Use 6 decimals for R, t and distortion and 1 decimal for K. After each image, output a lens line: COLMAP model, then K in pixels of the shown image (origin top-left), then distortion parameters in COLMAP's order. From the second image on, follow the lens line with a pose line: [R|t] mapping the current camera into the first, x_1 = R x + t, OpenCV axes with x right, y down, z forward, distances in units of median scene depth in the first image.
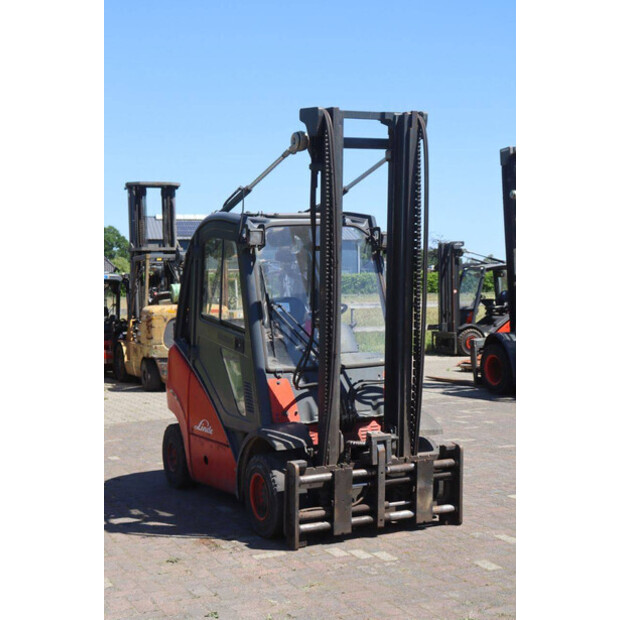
lens RADIAL K [[1040.9, 0, 310.0], [0, 1040.9, 310.0], [0, 0, 1]] dist [0.036068, 0.049441]
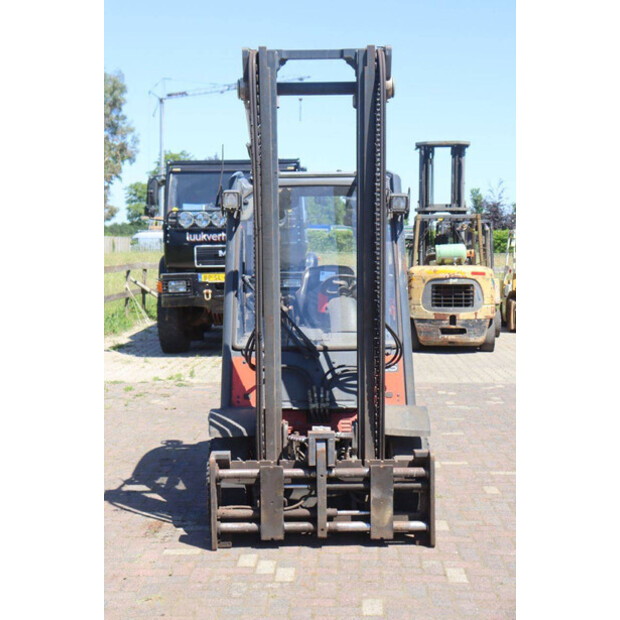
lens RADIAL K [[974.2, 0, 310.0], [0, 974.2, 310.0], [0, 0, 1]] dist [0.018056, 0.025390]
pose [[0.900164, 0.047900, -0.432909, 0.391710], [-0.027505, 0.998202, 0.053256, -0.021741], [0.434682, -0.036032, 0.899863, 0.272367]]
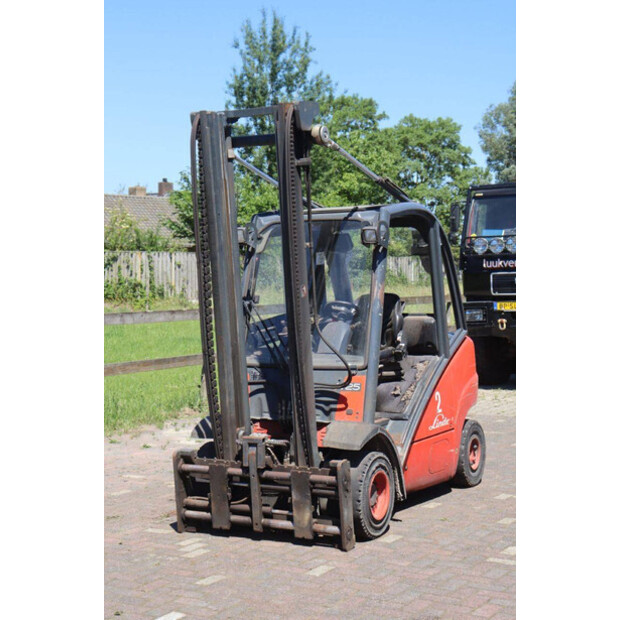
lens RADIAL K [[1107.2, 0, 310.0], [0, 1107.2, 310.0], [0, 0, 1]] dist [0.060560, 0.092315]
pose [[0.579437, 0.043404, -0.813860, 0.921673], [-0.024700, 0.999057, 0.035696, -0.037623], [0.814642, -0.000582, 0.579963, 0.427167]]
